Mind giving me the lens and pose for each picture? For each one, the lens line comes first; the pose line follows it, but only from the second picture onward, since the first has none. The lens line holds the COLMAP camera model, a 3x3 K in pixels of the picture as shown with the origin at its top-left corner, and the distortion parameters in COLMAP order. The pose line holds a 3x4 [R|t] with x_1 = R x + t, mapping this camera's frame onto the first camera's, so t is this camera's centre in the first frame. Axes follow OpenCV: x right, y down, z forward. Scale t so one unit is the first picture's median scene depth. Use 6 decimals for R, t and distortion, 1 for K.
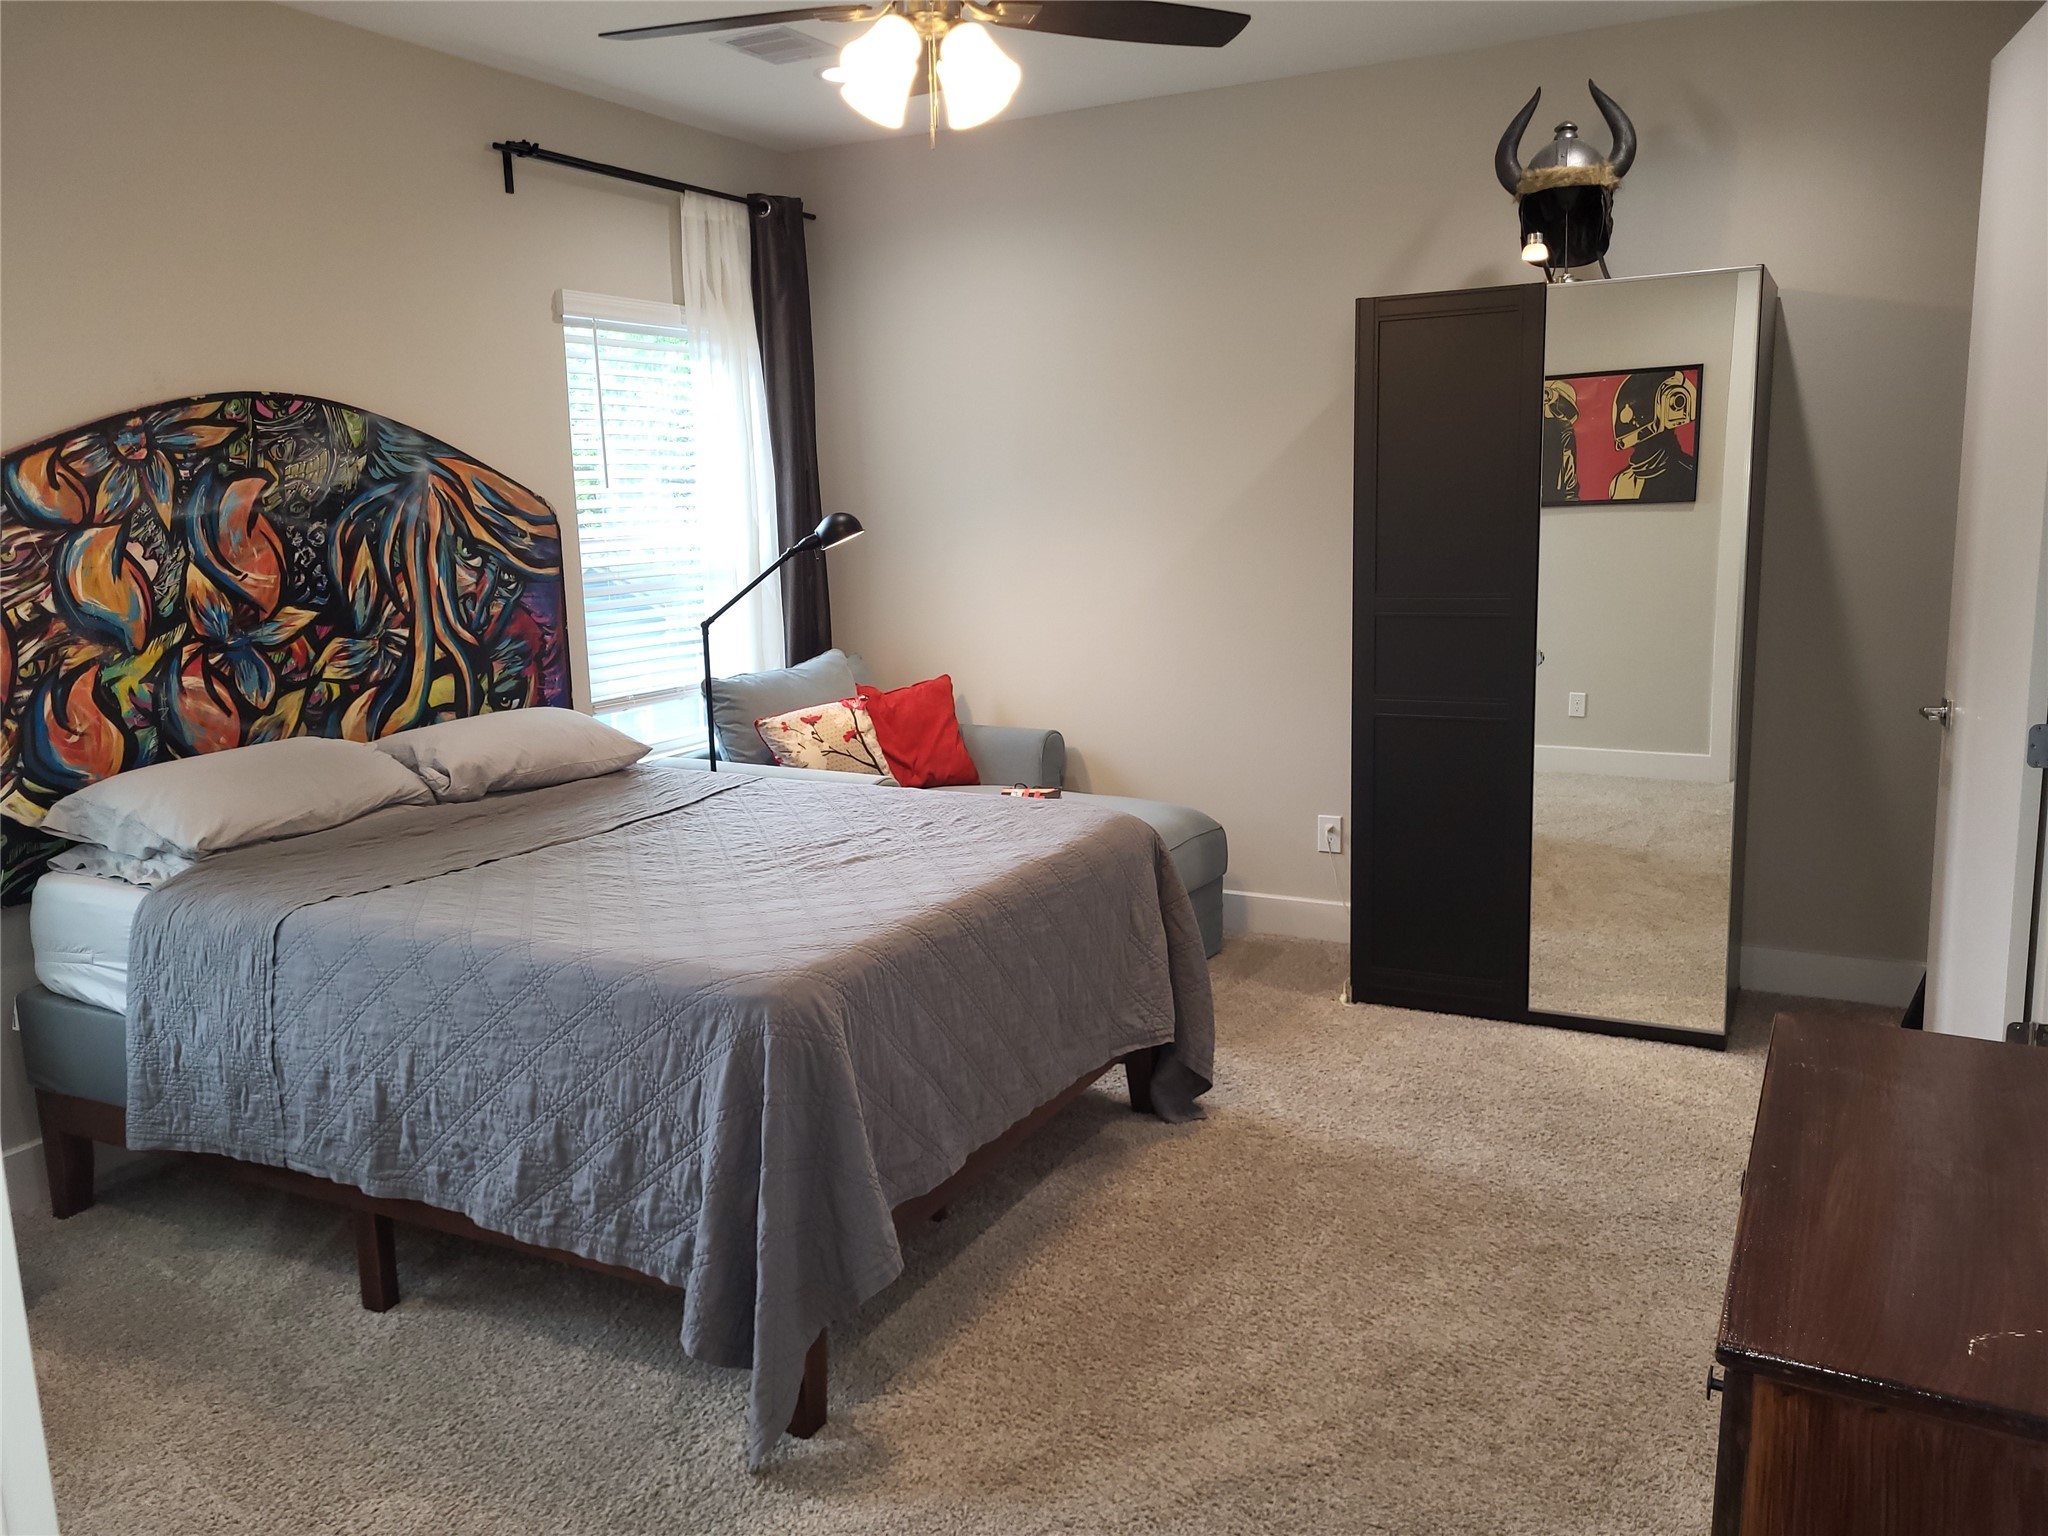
lens RADIAL K [[1567.7, 0, 1024.0], [0, 1567.7, 768.0], [0, 0, 1]] dist [0.028359, -0.010338]
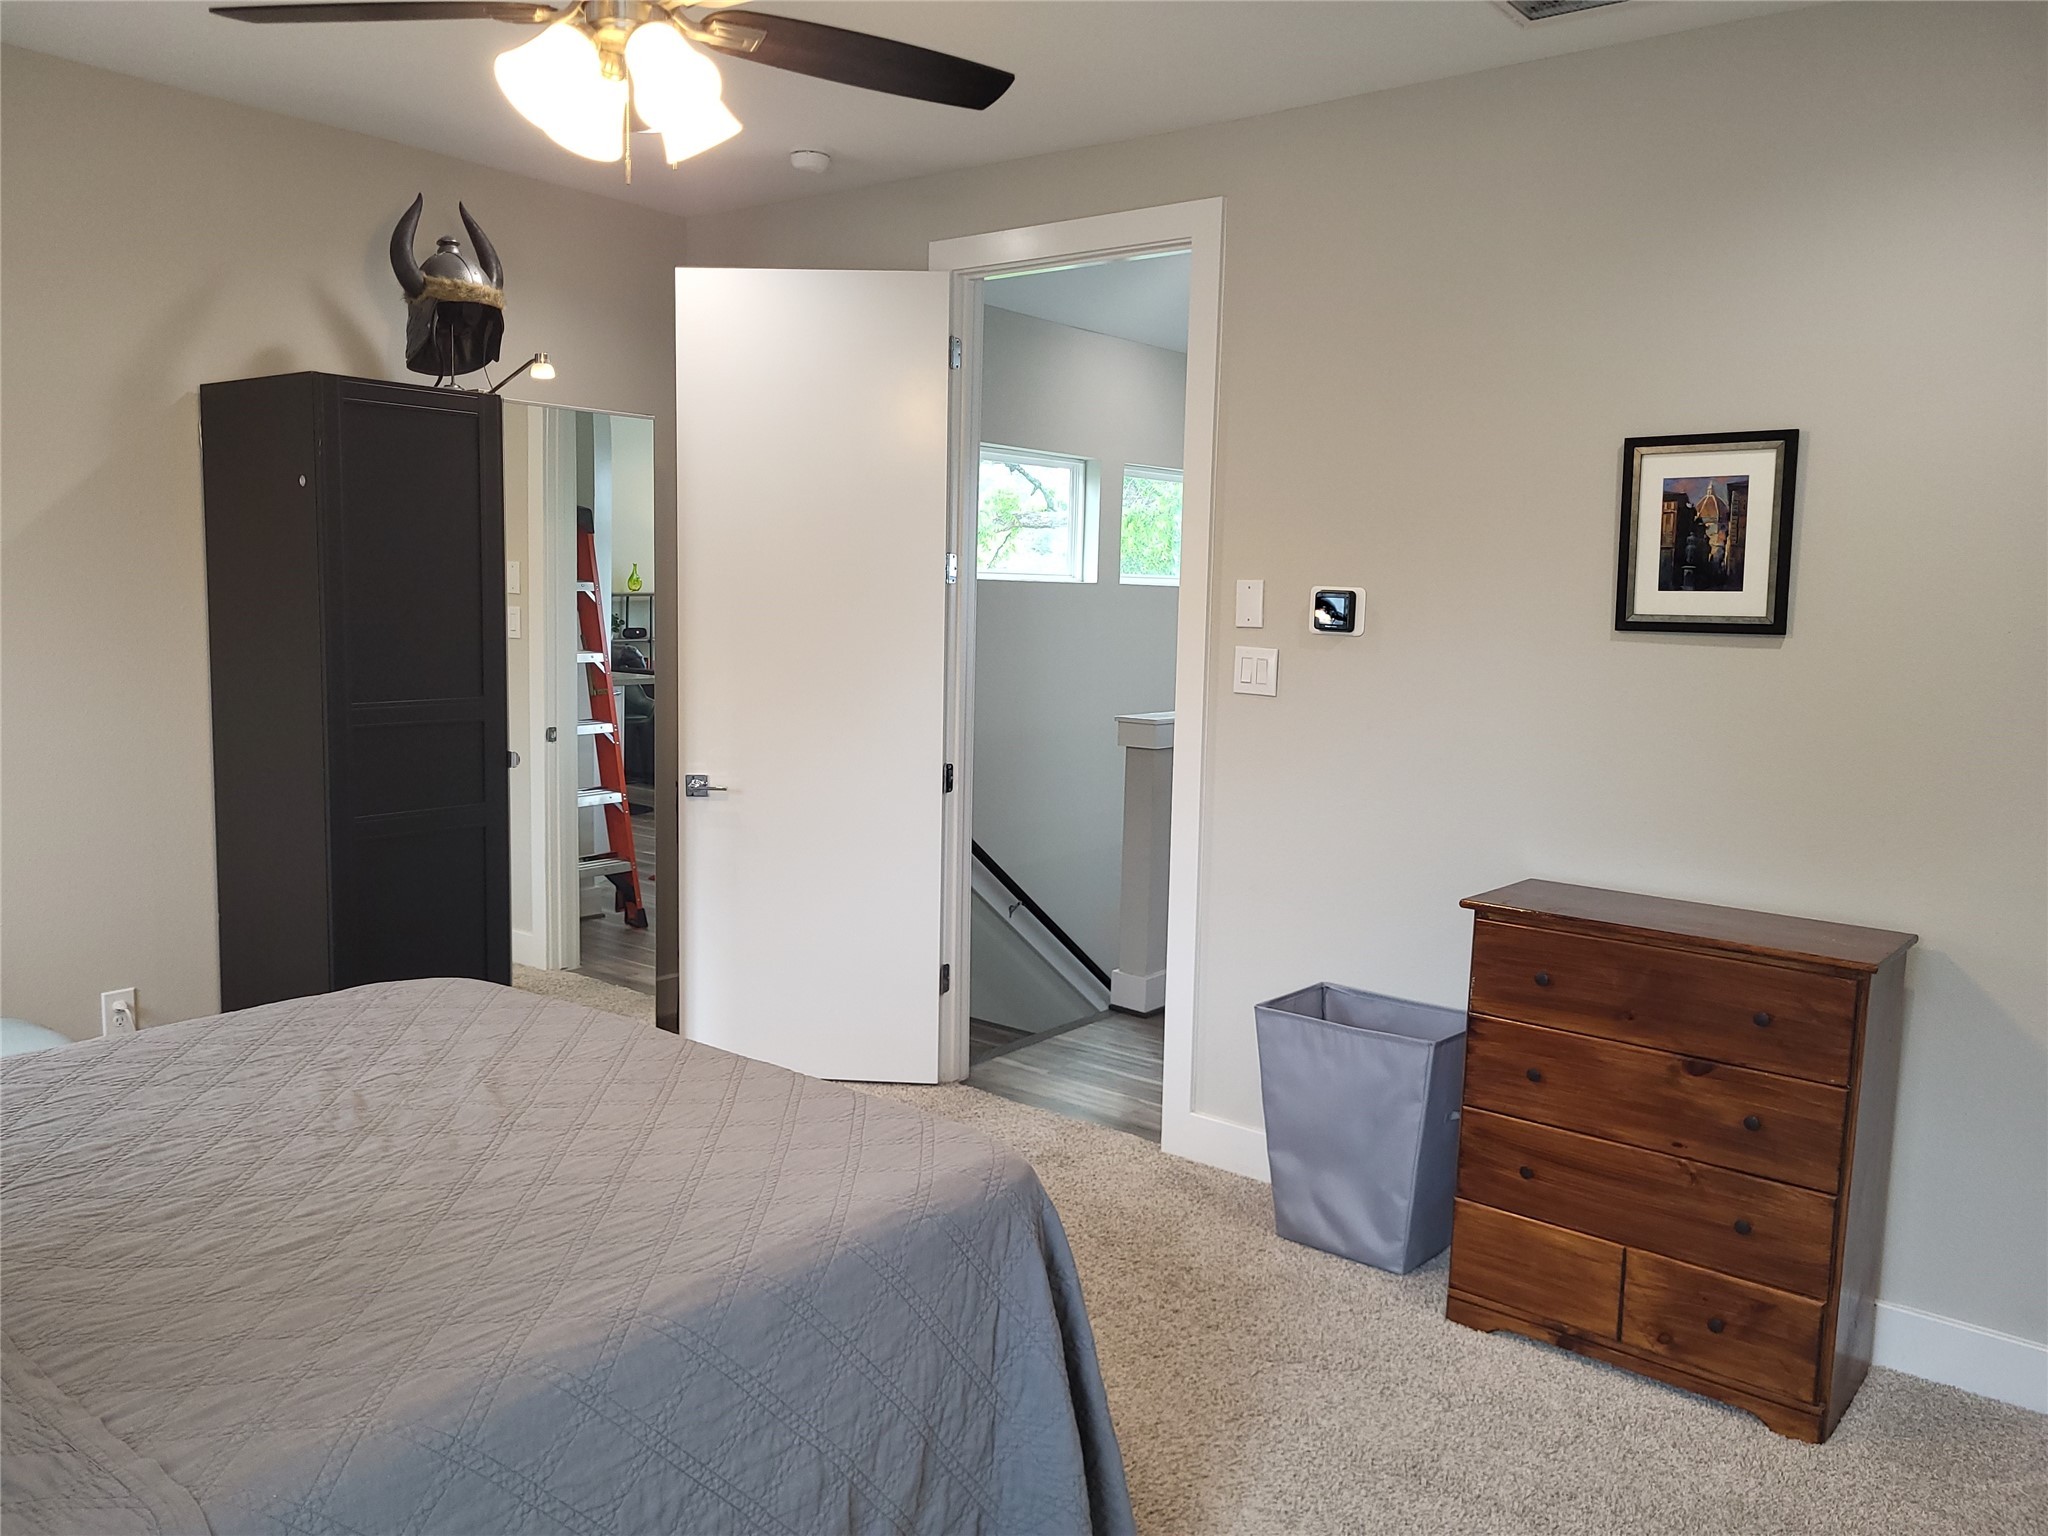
lens RADIAL K [[1567.7, 0, 1024.0], [0, 1567.7, 768.0], [0, 0, 1]] dist [0.028359, -0.010338]
pose [[0.196277, -0.088821, 0.976517, -0.933031], [0.144376, 0.987652, 0.060815, -0.121957], [-0.969861, 0.129049, 0.206678, 0.732607]]
